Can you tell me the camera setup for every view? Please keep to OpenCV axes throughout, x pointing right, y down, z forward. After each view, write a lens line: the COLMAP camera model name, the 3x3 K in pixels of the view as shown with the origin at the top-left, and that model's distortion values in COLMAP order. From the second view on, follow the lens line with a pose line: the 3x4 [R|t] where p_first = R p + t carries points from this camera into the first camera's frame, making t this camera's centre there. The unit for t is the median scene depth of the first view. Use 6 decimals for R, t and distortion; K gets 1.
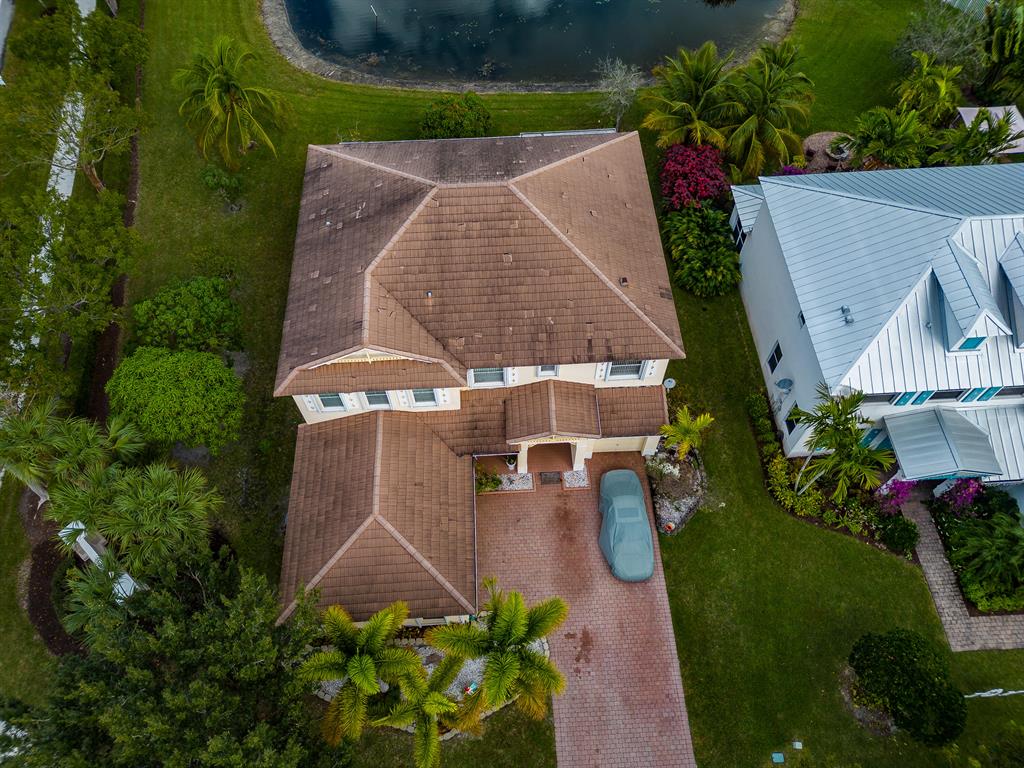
lens RADIAL K [[732.3, 0, 512.0], [0, 732.3, 384.0], [0, 0, 1]] dist [0.028539, -0.001400]
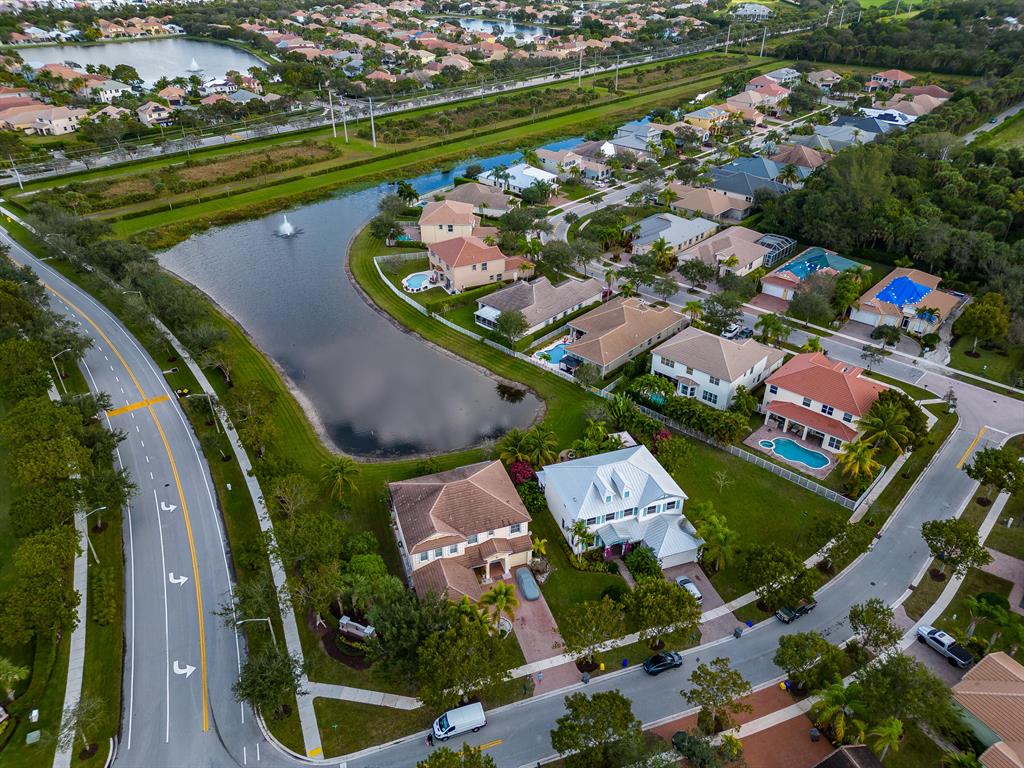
lens RADIAL K [[732.3, 0, 512.0], [0, 732.3, 384.0], [0, 0, 1]] dist [0.028539, -0.001400]
pose [[0.962131, -0.138500, 0.234778, -0.483570], [0.228653, 0.878954, -0.418518, 0.707836], [-0.148395, 0.456352, 0.877338, -1.933633]]
